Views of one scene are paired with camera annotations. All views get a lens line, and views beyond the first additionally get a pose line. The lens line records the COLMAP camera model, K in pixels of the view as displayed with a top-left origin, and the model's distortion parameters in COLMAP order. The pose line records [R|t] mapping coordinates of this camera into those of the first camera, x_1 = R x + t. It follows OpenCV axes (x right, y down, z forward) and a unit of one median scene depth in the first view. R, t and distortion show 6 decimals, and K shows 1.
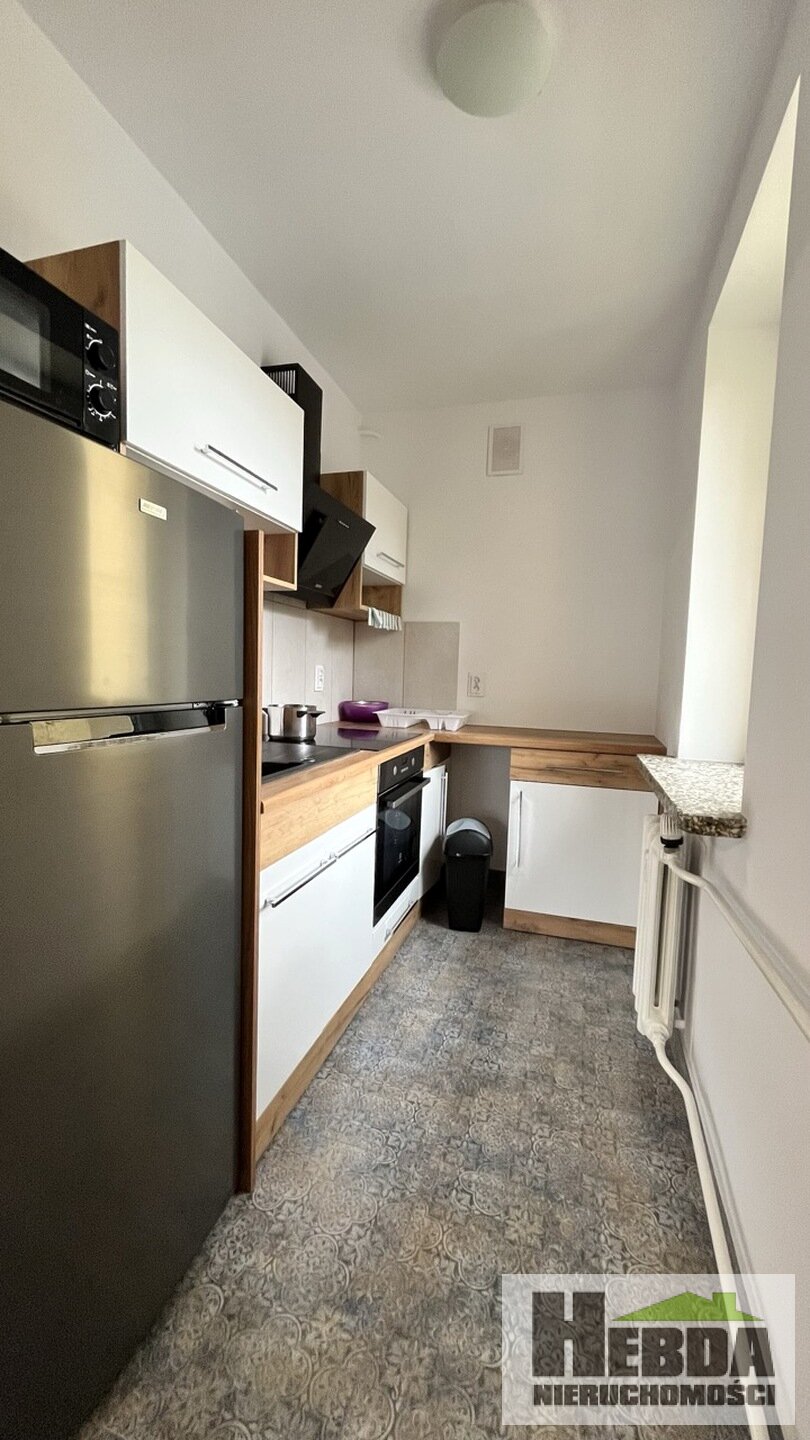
lens RADIAL K [[575.2, 0, 405.6], [0, 575.2, 717.7], [0, 0, 1]] dist [-0.004591, -0.000042]
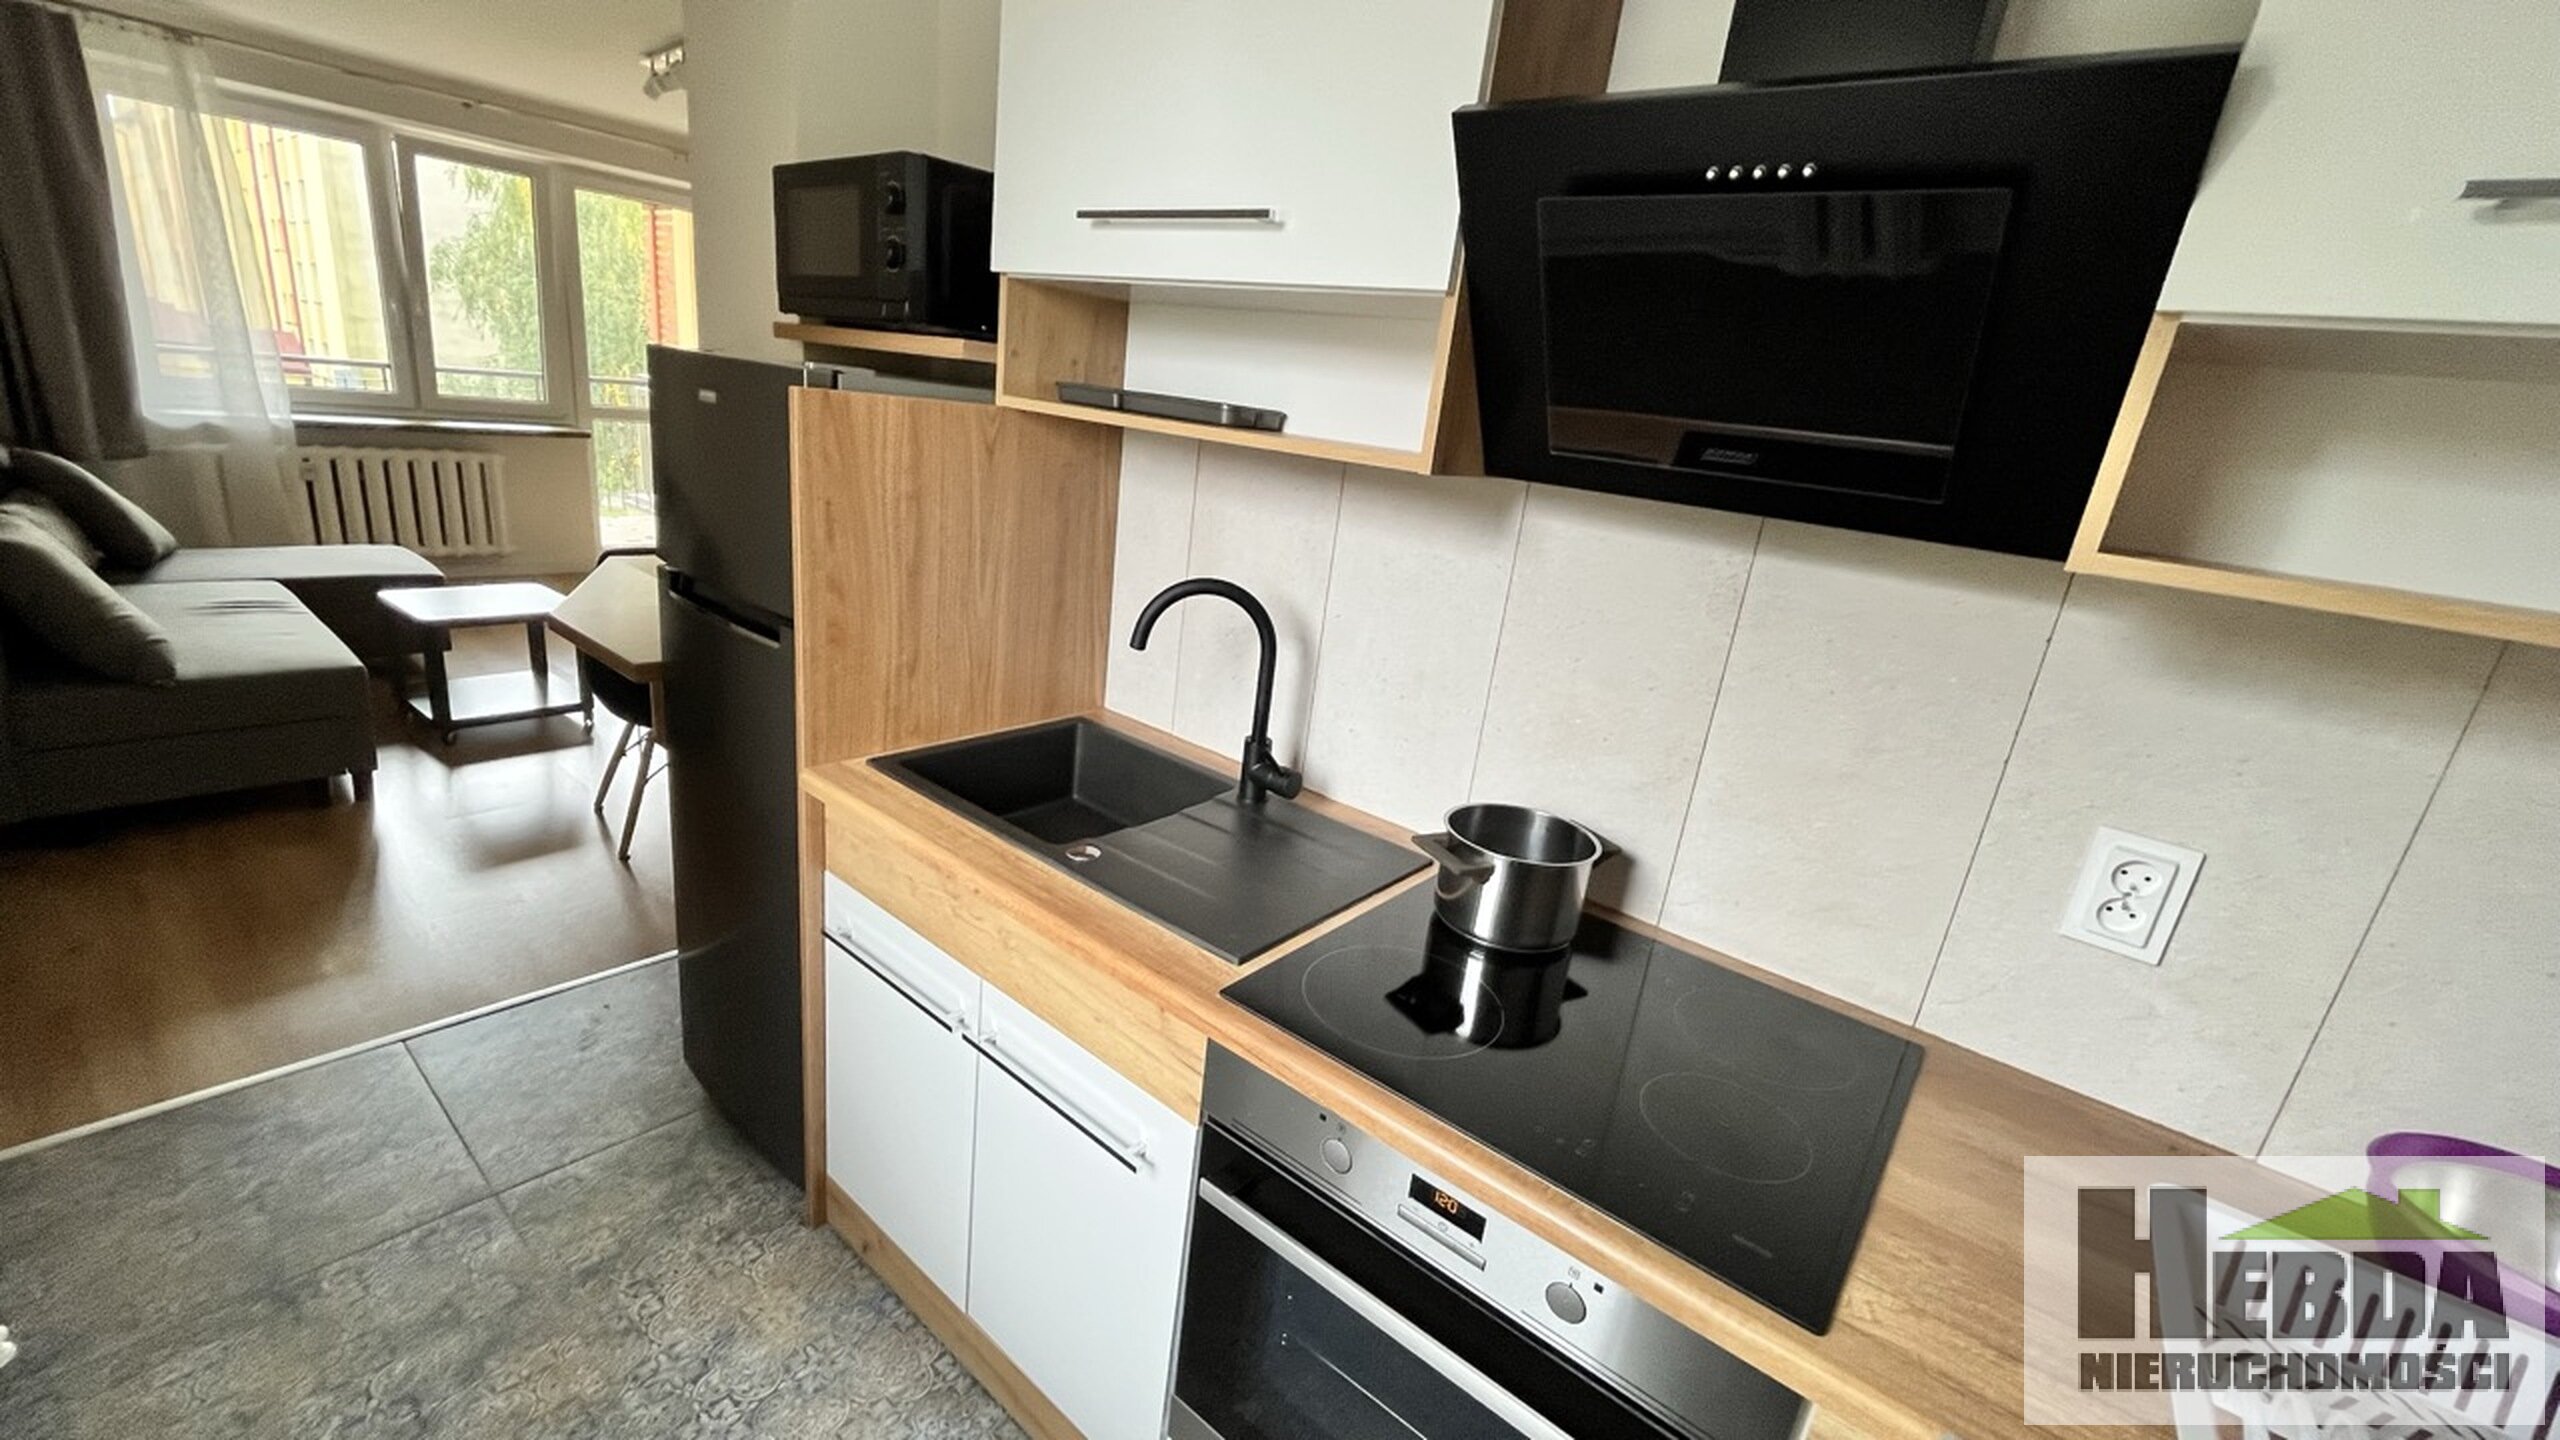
lens RADIAL K [[1022.6, 0, 1275.9], [0, 1022.6, 727.4], [0, 0, 1]] dist [-0.004591, -0.000042]
pose [[-0.371154, 0.204893, -0.905684, 0.592714], [-0.201286, 0.934408, 0.293879, -0.355824], [0.906493, 0.291376, -0.305567, 1.678527]]
